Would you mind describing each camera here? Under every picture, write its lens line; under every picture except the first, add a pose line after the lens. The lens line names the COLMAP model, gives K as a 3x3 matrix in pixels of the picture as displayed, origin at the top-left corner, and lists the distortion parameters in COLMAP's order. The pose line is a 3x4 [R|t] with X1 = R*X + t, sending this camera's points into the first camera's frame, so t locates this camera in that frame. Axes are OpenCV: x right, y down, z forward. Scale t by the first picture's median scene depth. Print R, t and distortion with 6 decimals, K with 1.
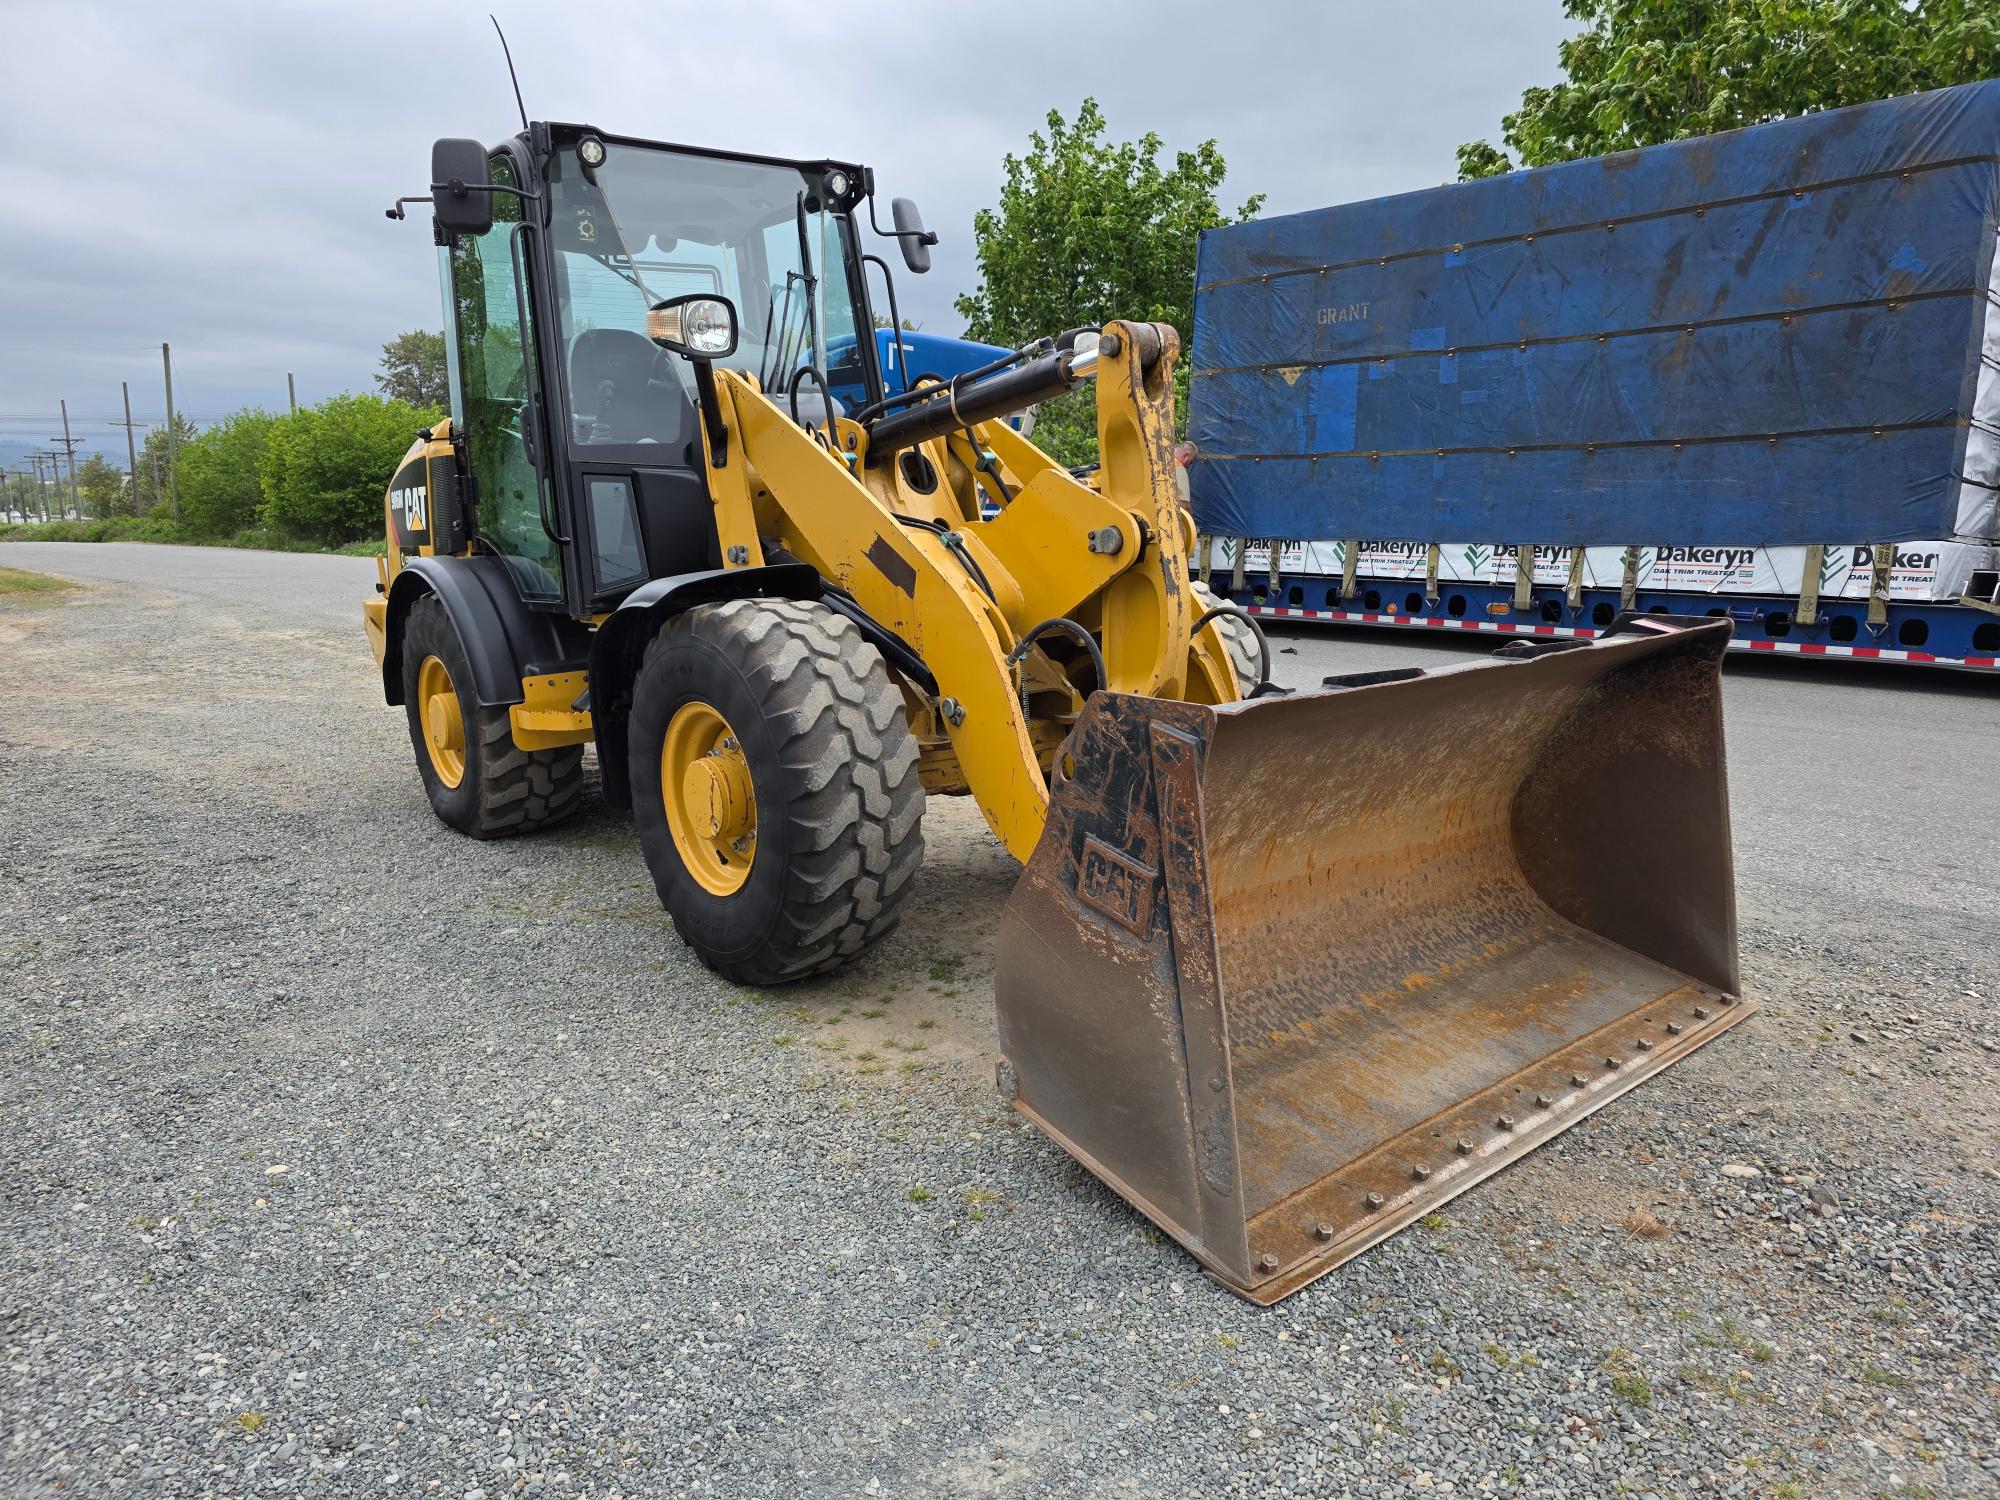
lens RADIAL K [[1345.1, 0, 1006.9], [0, 1345.1, 768.4], [0, 0, 1]] dist [0.074603, -0.063434]
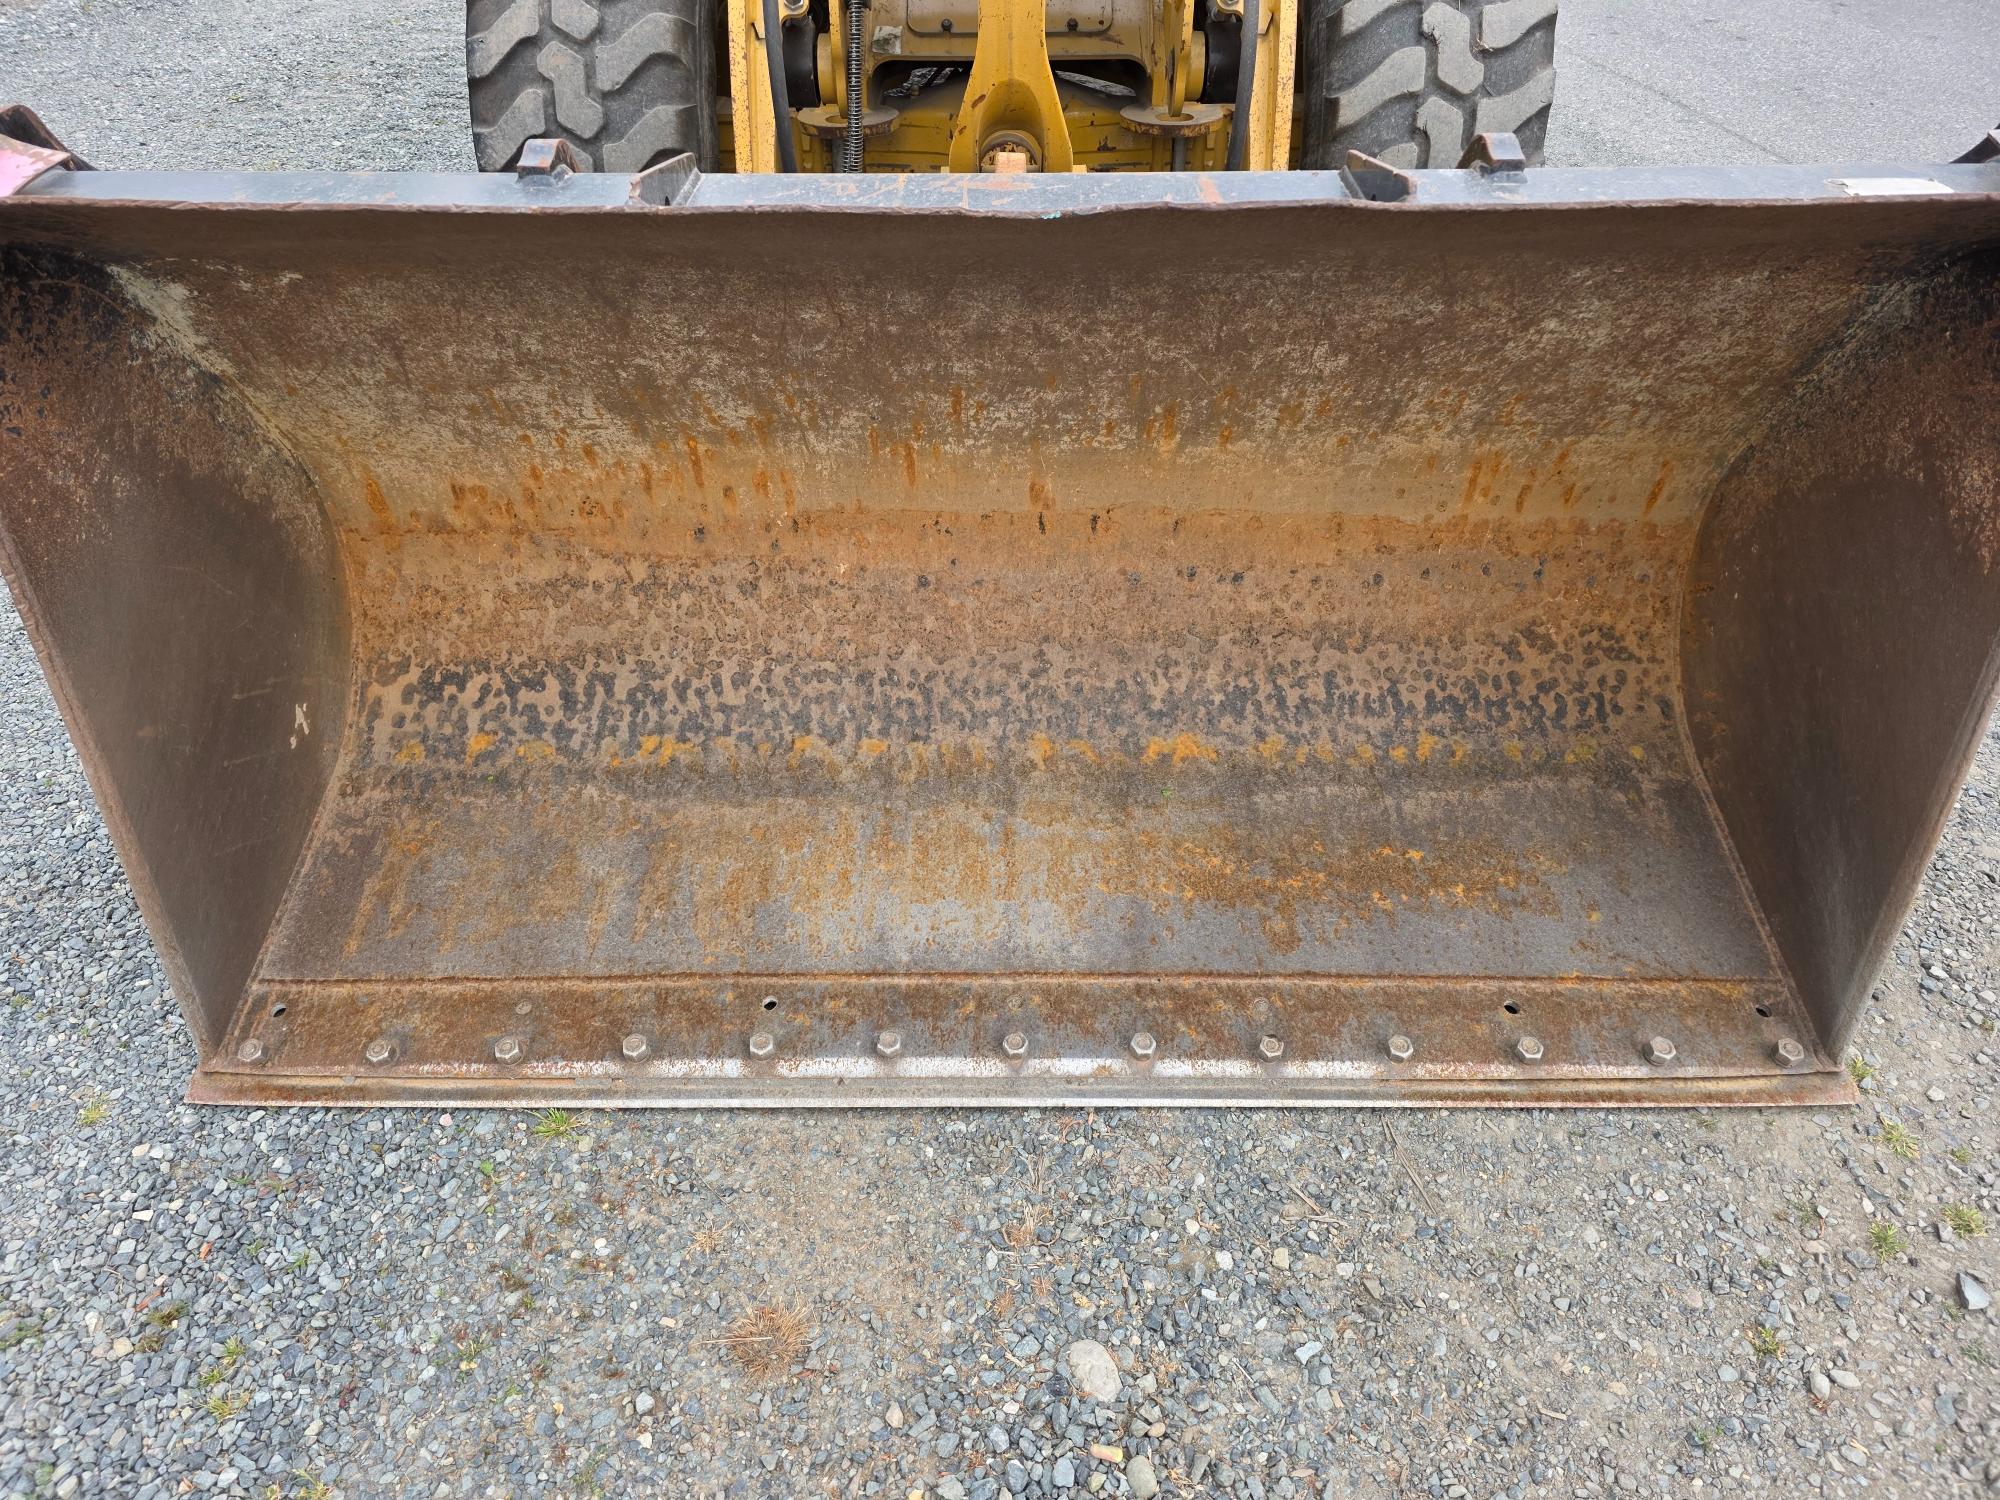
lens RADIAL K [[1315.5, 0, 981.0], [0, 1315.5, 739.6], [0, 0, 1]] dist [0.067552, -0.061432]
pose [[0.757325, 0.417794, -0.501904, 0.492558], [-0.133901, 0.851584, 0.506829, -0.112155], [0.639164, -0.316629, 0.700868, 0.530058]]
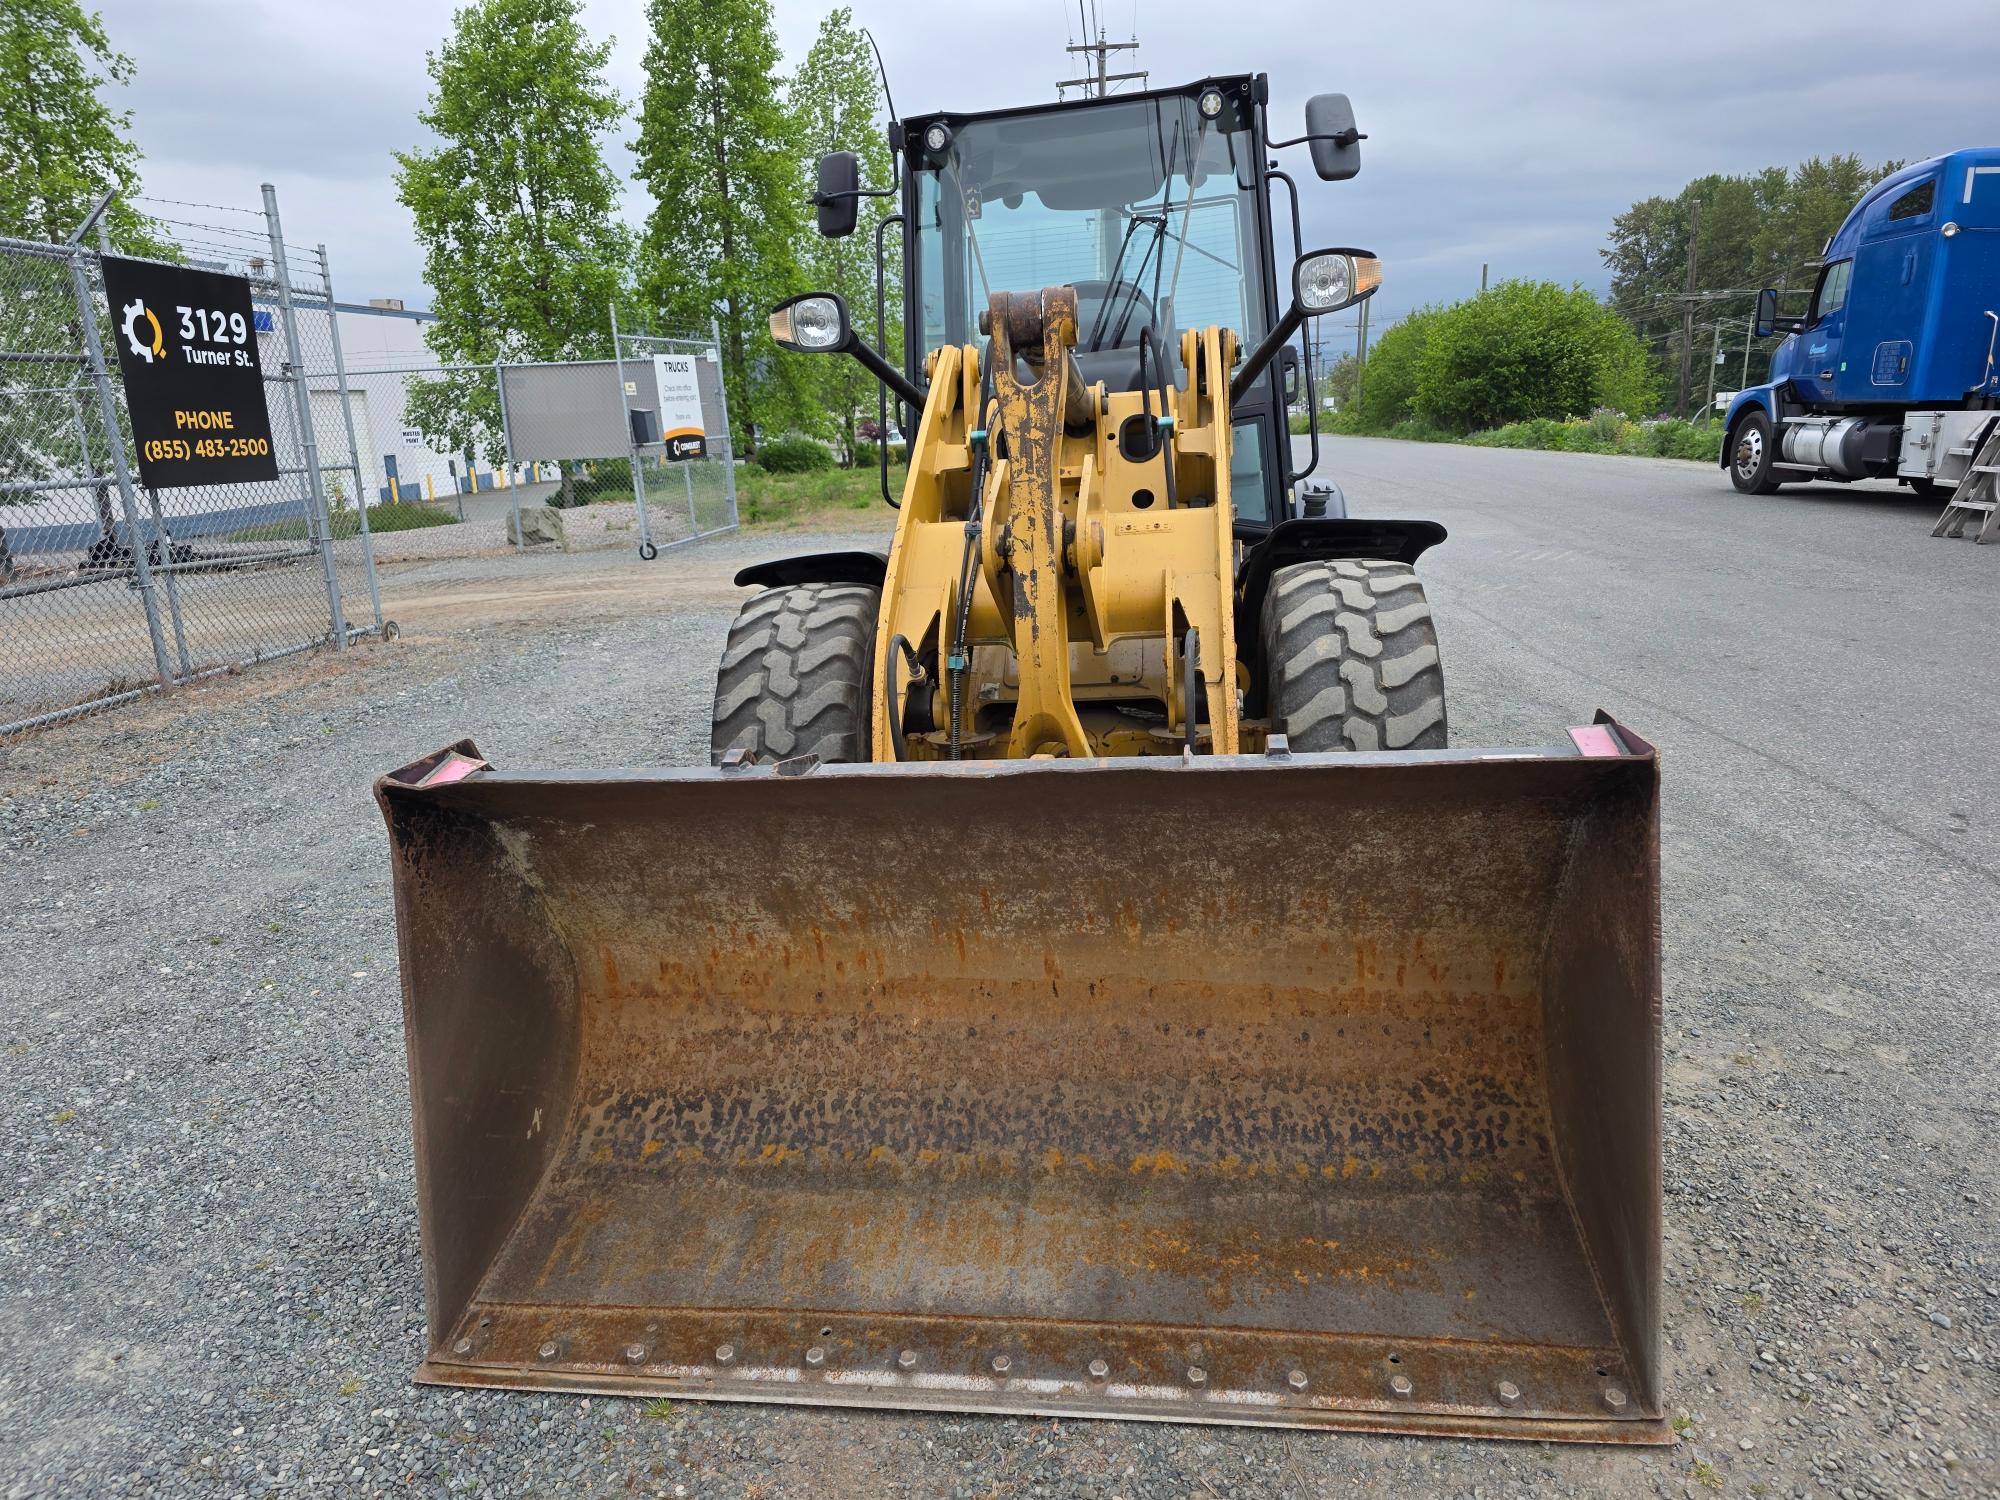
lens RADIAL K [[1339.8, 0, 979.0], [0, 1339.8, 748.6], [0, 0, 1]] dist [0.046977, -0.037948]
pose [[0.655978, 0.156081, -0.738466, 0.716695], [-0.100292, 0.987734, 0.119677, -0.141402], [0.748087, -0.004443, 0.663586, 0.411722]]
